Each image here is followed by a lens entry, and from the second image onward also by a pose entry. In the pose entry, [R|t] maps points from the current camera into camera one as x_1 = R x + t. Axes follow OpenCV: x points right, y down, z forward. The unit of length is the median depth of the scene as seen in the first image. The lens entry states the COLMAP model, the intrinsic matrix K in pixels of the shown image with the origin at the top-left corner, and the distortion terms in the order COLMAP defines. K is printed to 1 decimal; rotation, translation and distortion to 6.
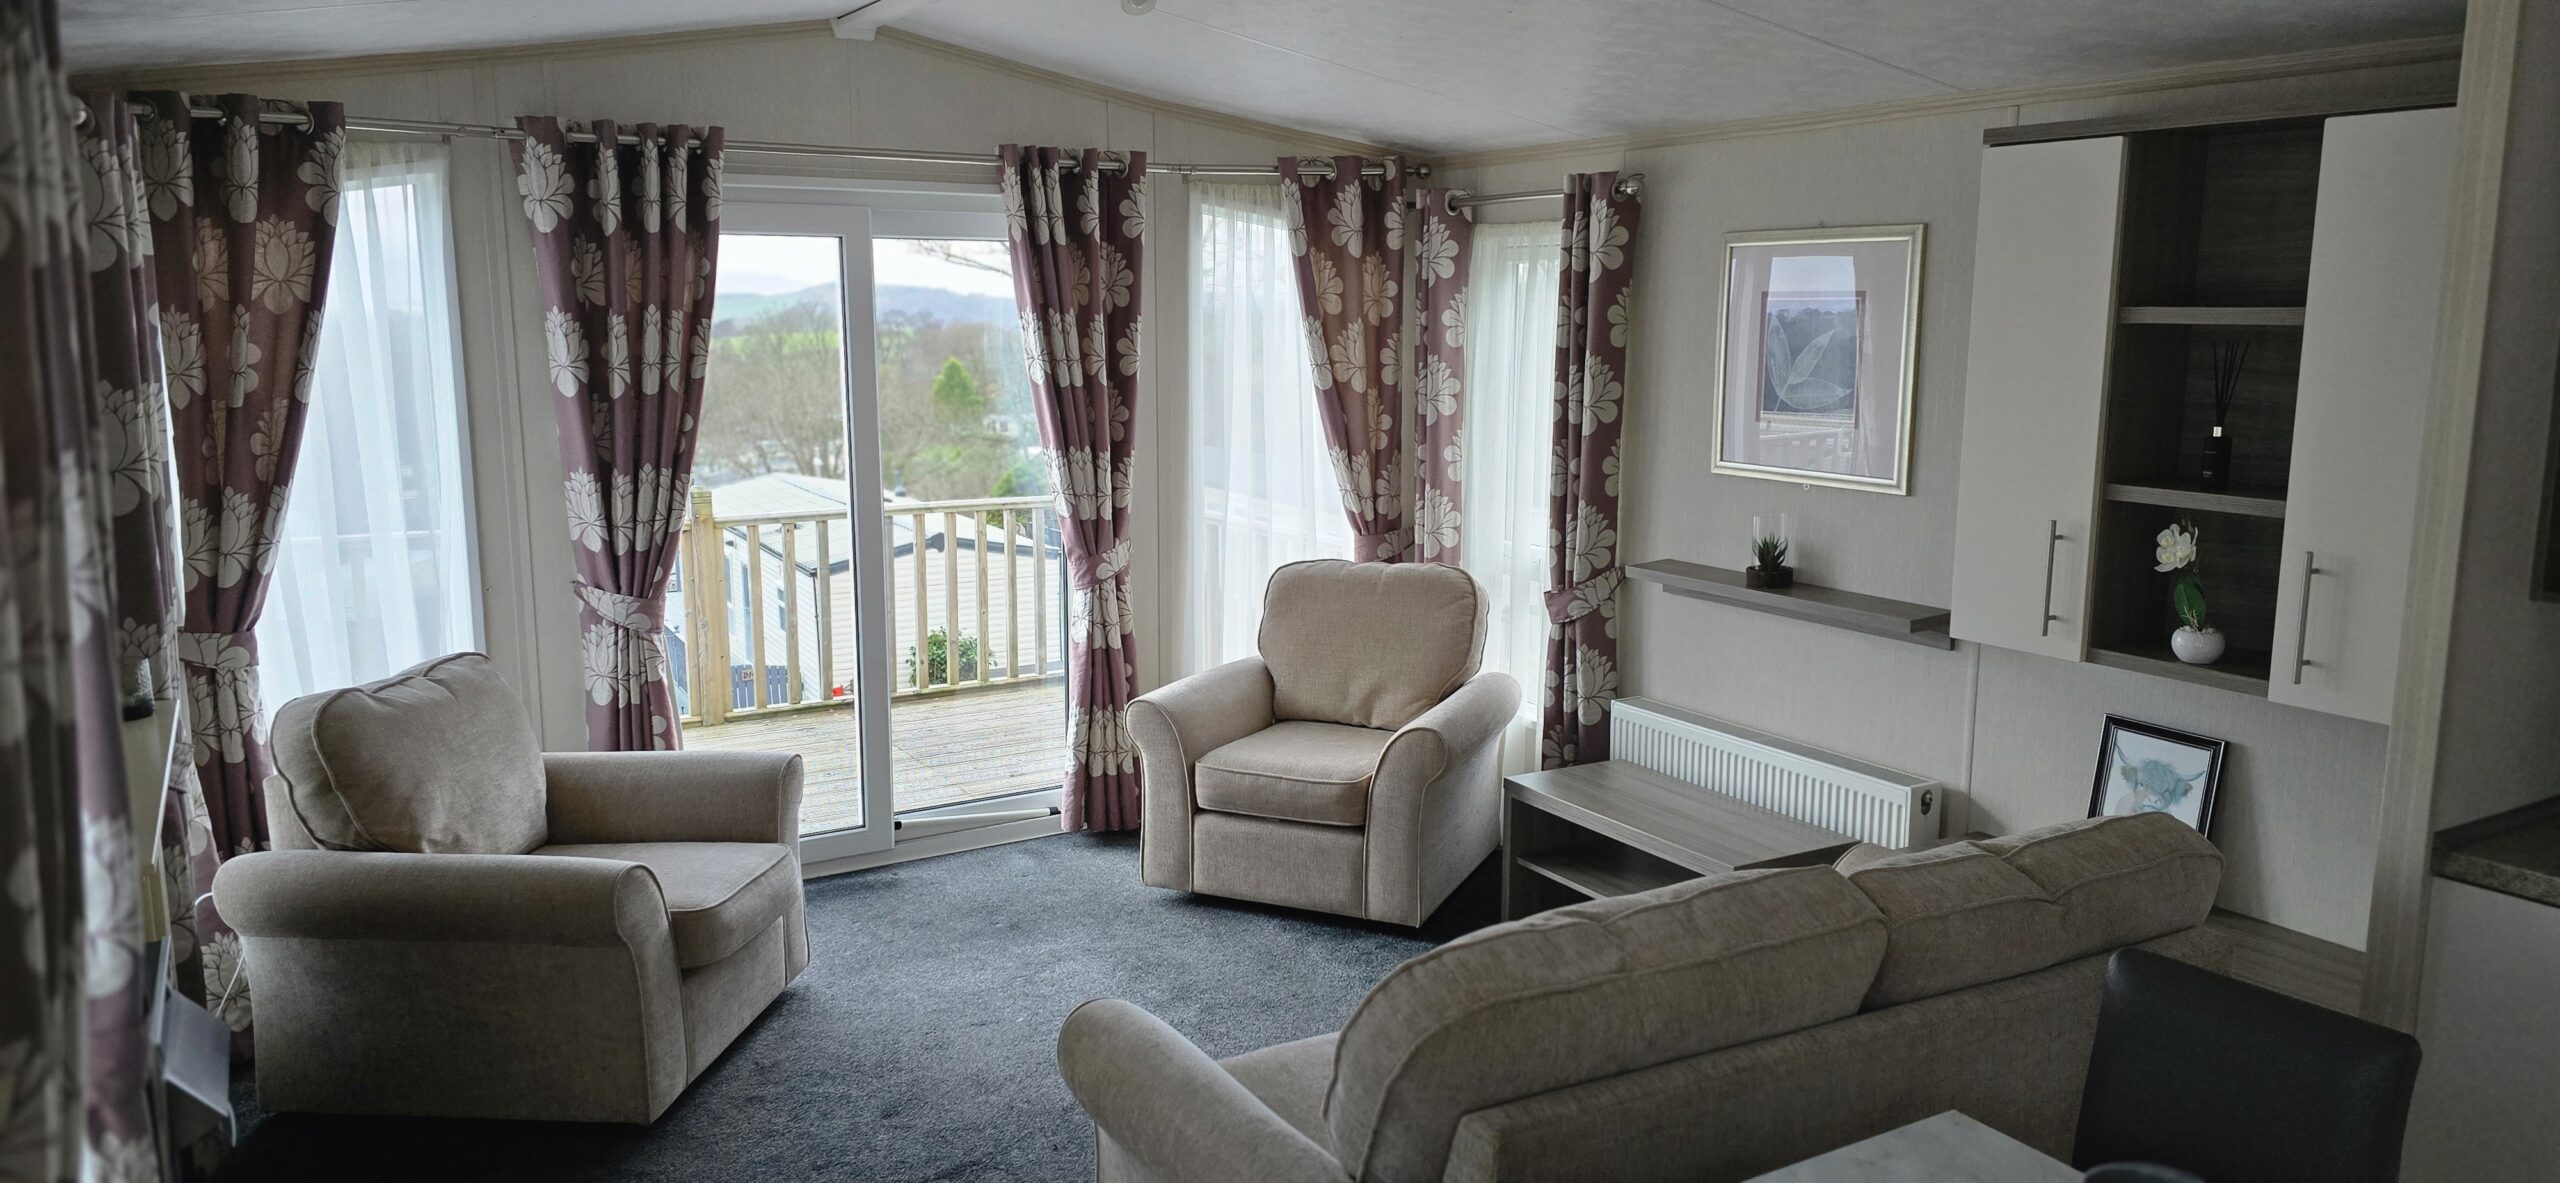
lens RADIAL K [[1686.7, 0, 1279.3], [0, 1686.7, 579.1], [0, 0, 1]] dist [0.085342, -0.100597]
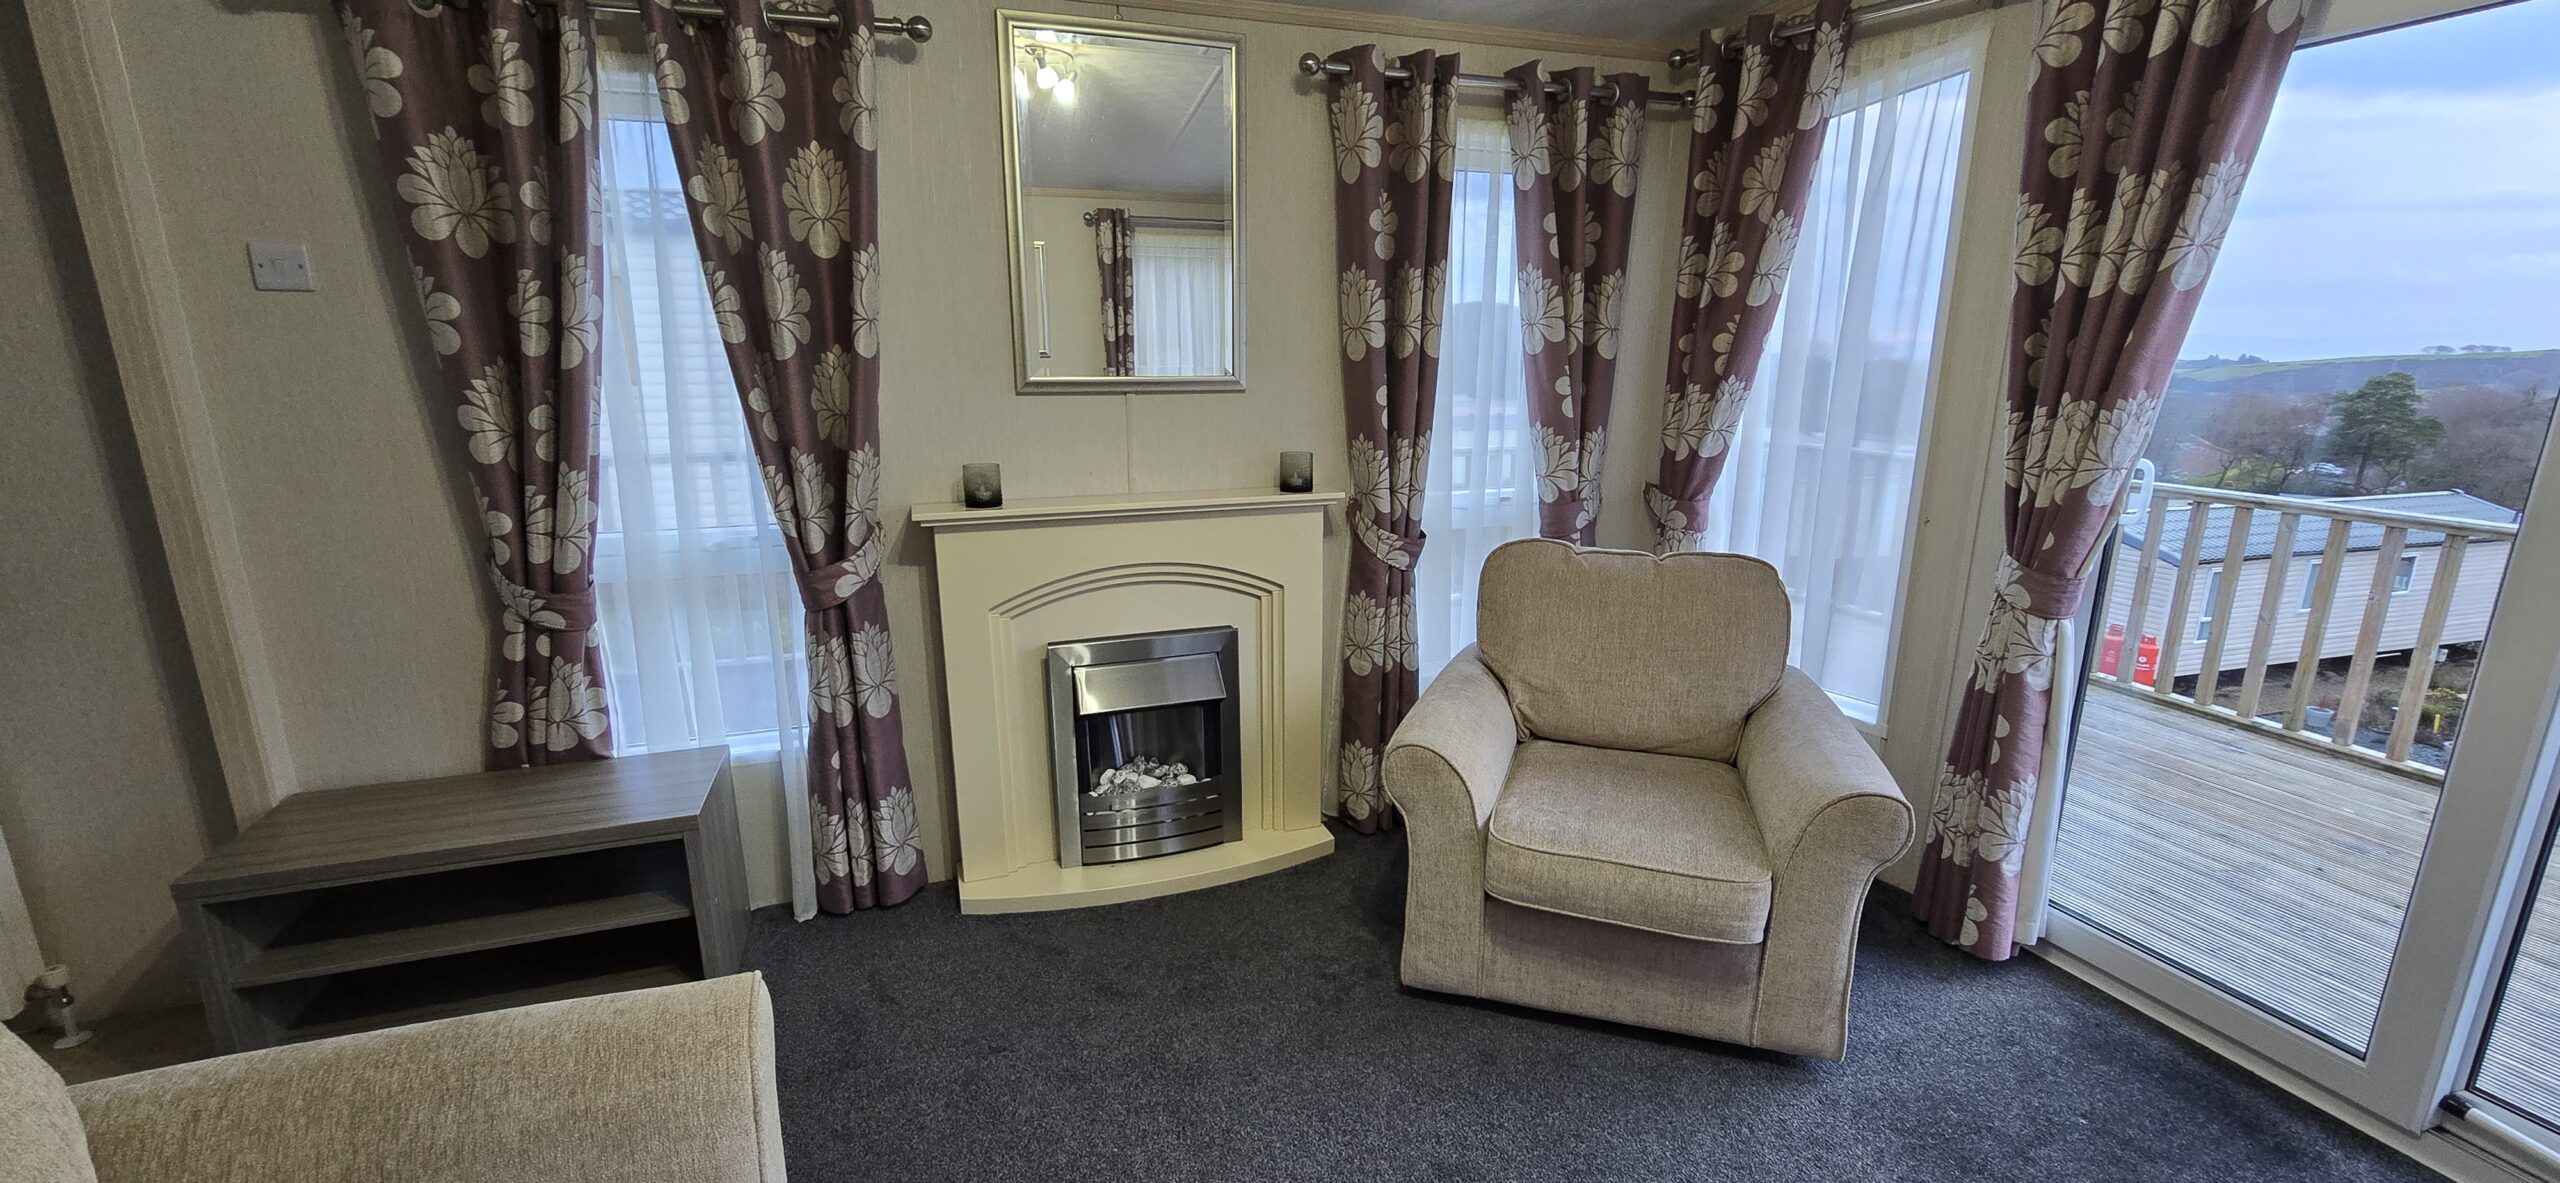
lens RADIAL K [[1058.7, 0, 1299.1], [0, 1058.7, 598.1], [0, 0, 1]] dist [-0.000805, 0.000415]
pose [[-0.193056, 0.231786, -0.953417, 0.151453], [-0.159957, 0.951263, 0.263652, -0.048770], [0.968061, 0.203405, -0.146572, 0.734773]]
